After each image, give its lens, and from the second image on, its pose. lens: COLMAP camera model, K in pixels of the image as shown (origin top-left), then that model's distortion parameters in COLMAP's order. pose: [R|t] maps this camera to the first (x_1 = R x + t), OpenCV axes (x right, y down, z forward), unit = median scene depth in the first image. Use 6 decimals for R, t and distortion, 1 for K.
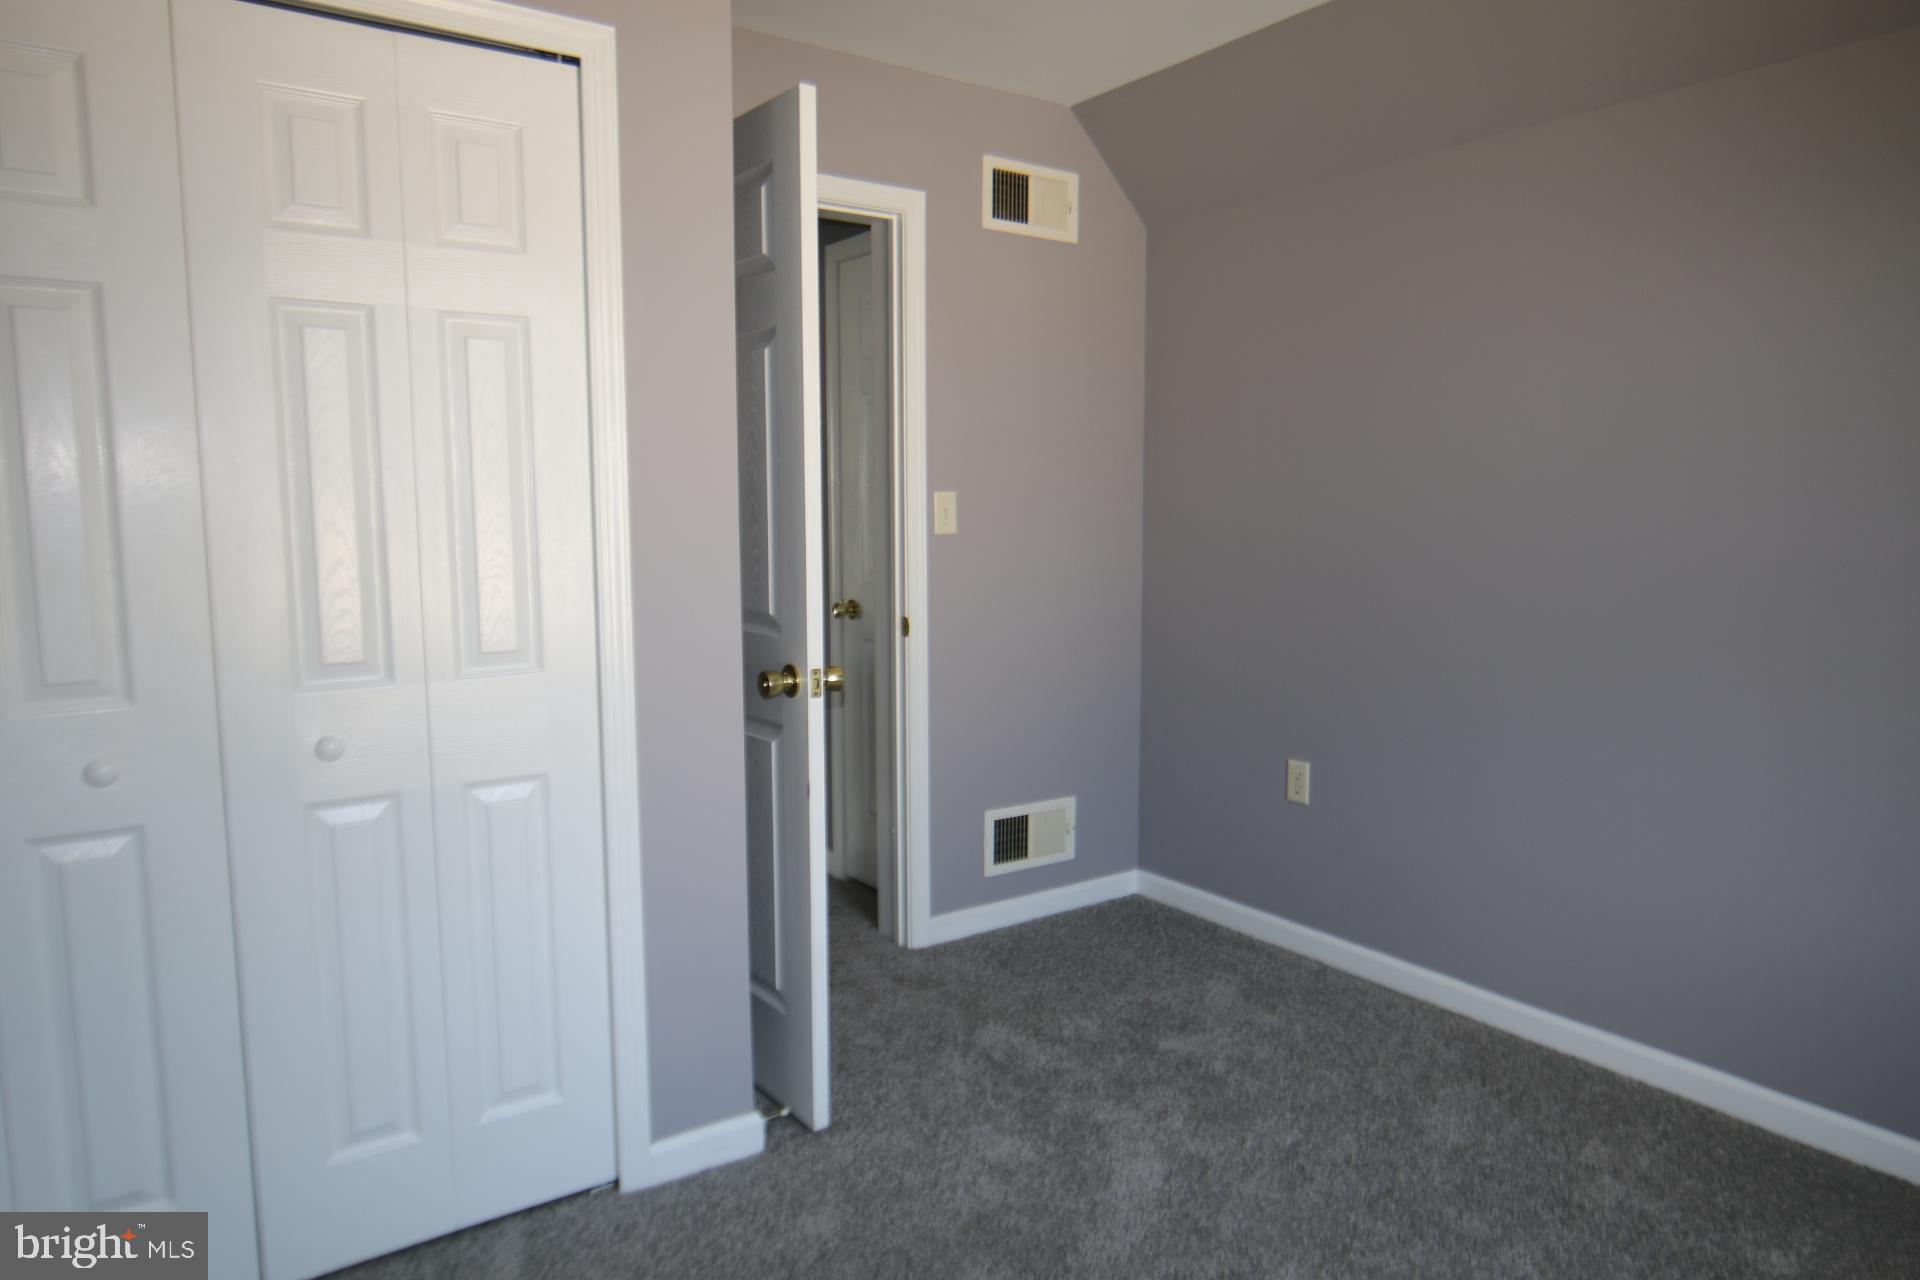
lens RADIAL K [[1226.2, 0, 960.0], [0, 1226.2, 640.0], [0, 0, 1]] dist [-0.000199, 0.001996]
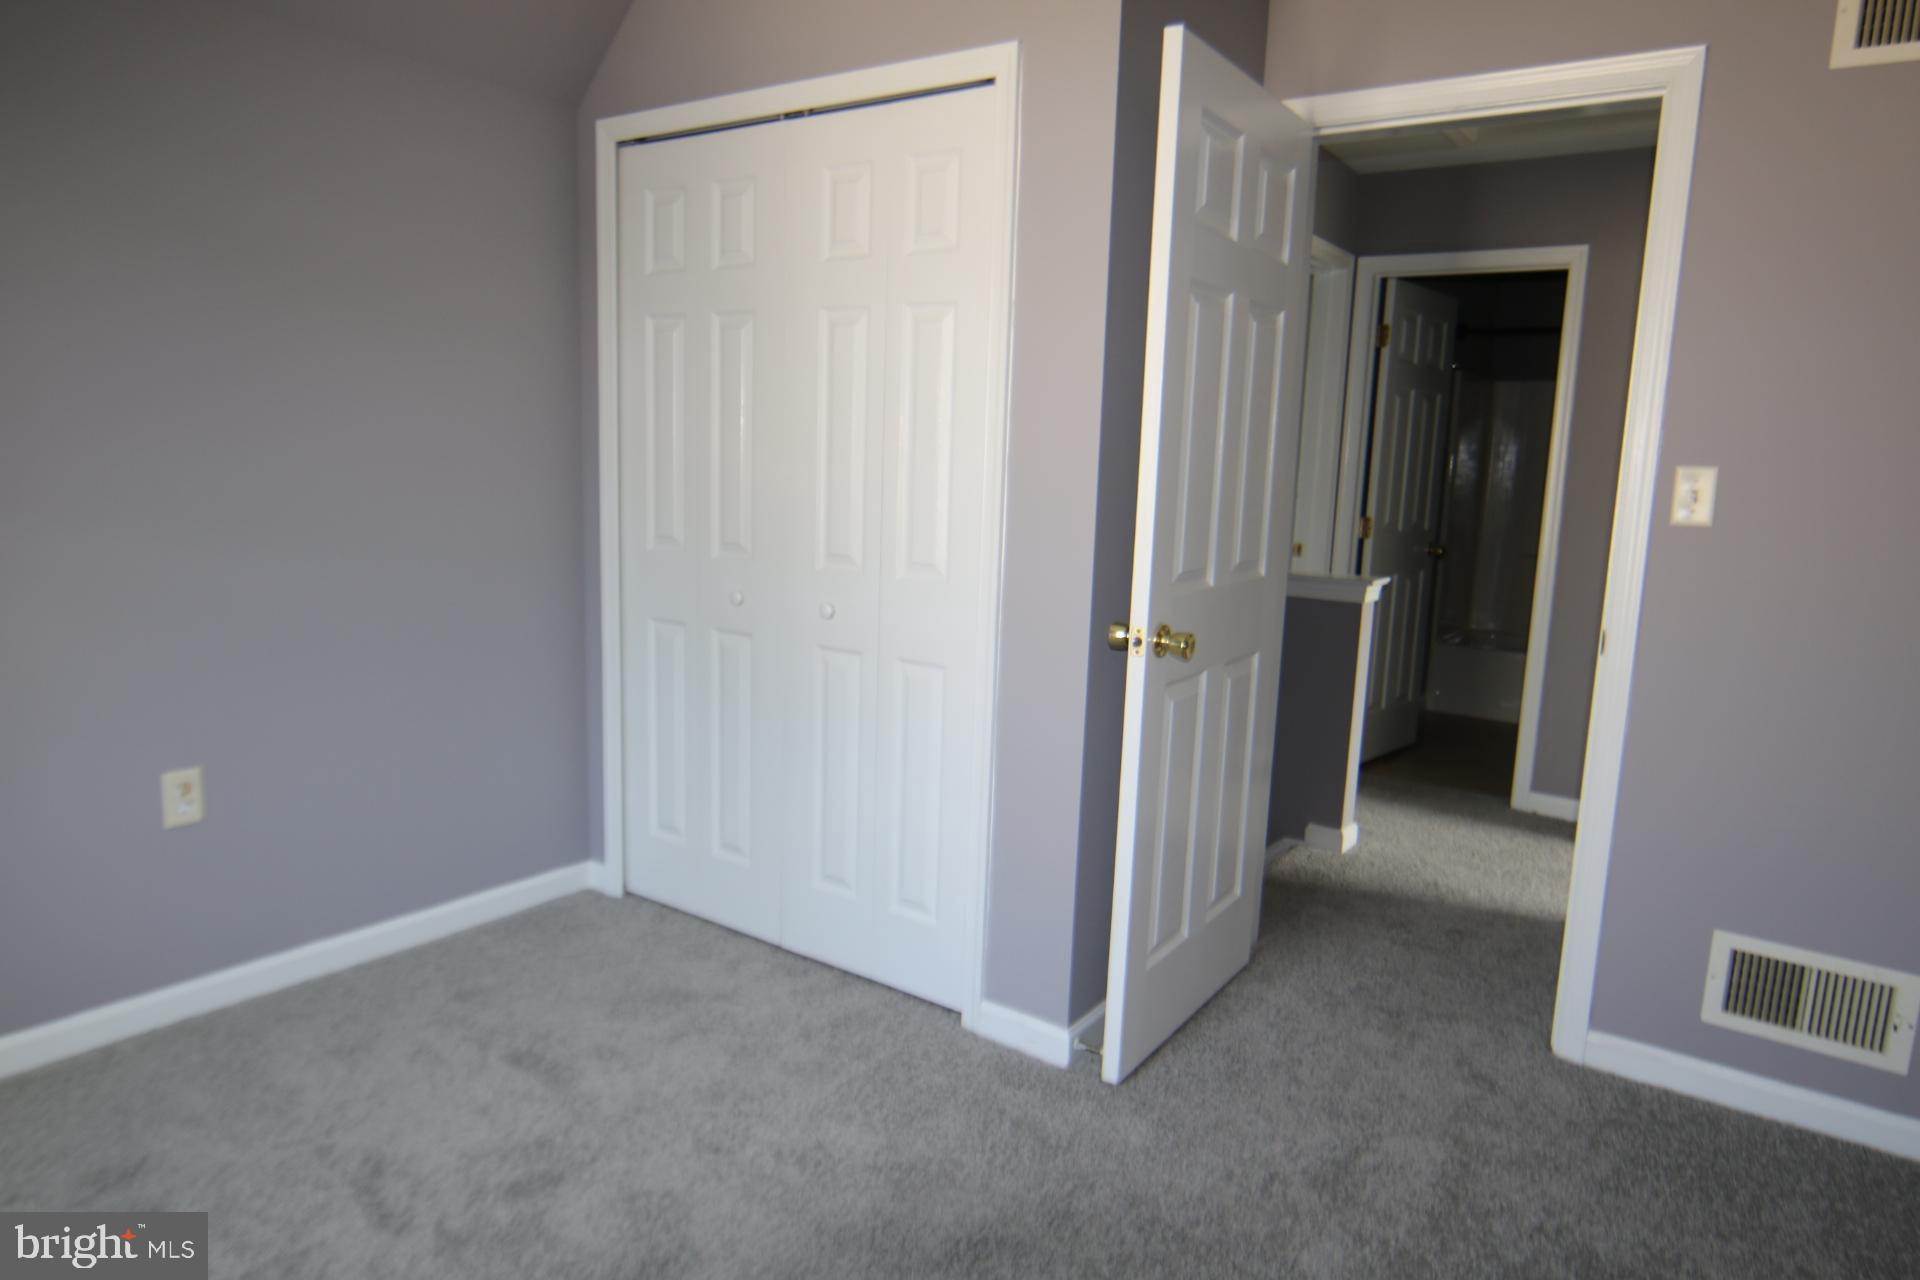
lens RADIAL K [[1226.2, 0, 960.0], [0, 1226.2, 640.0], [0, 0, 1]] dist [-0.000199, 0.001996]
pose [[0.332332, 0.166988, -0.928262, 0.541488], [-0.145709, 0.981476, 0.124395, -0.049963], [0.931839, 0.093916, 0.350507, 0.372216]]
